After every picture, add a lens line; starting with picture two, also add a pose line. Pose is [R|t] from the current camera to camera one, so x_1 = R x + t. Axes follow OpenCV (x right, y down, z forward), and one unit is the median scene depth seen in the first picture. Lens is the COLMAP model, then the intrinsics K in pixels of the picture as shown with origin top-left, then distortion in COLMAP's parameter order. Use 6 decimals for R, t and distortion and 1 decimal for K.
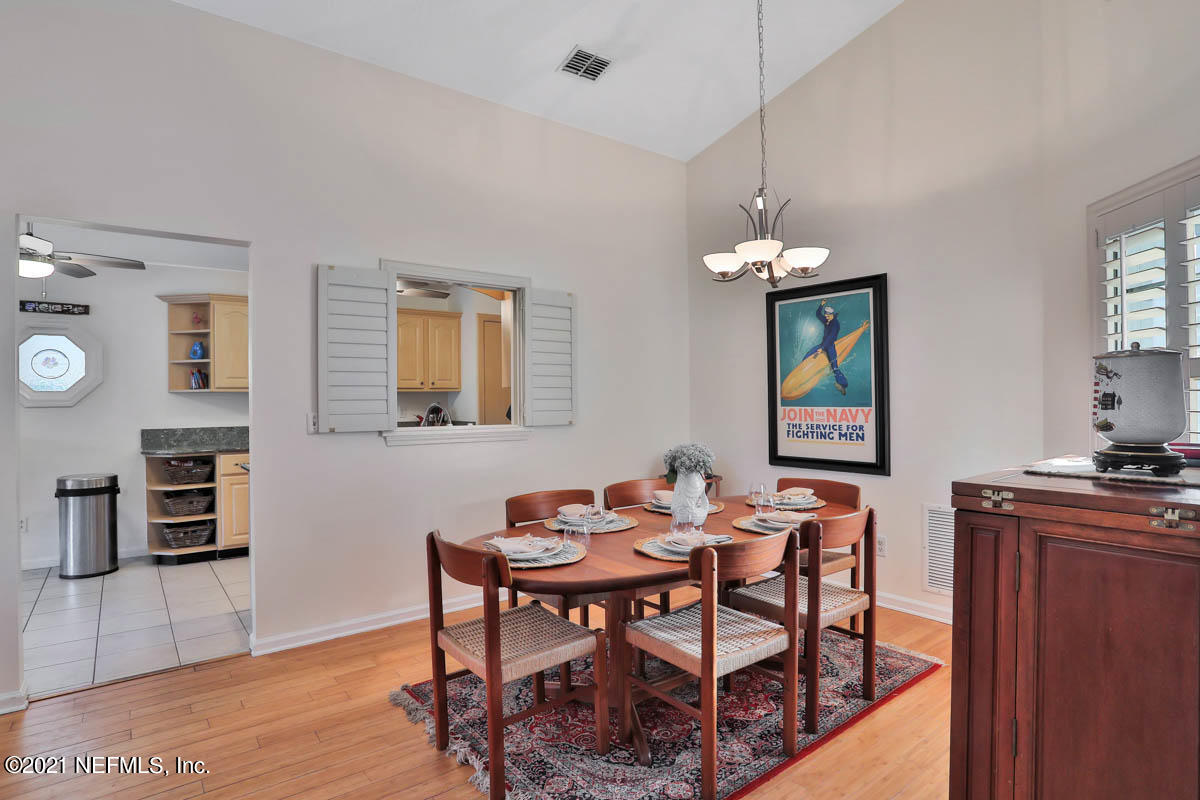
lens RADIAL K [[627.8, 0, 600.9], [0, 627.8, 398.3], [0, 0, 1]] dist [-0.066792, 0.029137]
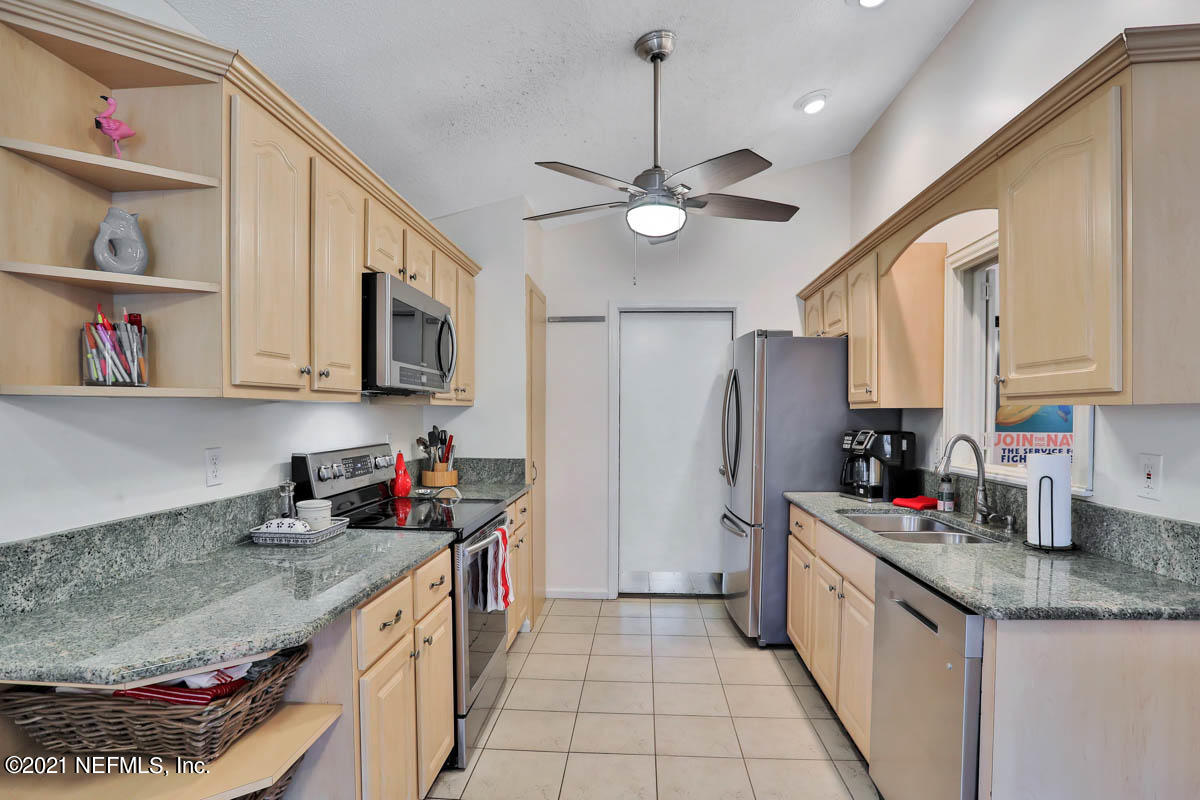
lens RADIAL K [[627.8, 0, 601.9], [0, 627.8, 435.5], [0, 0, 1]] dist [-0.066792, 0.029137]
pose [[0.667632, -0.015004, 0.744340, -0.938624], [-0.010703, 0.999500, 0.029747, -0.004256], [-0.744414, -0.027827, 0.667138, 0.868202]]
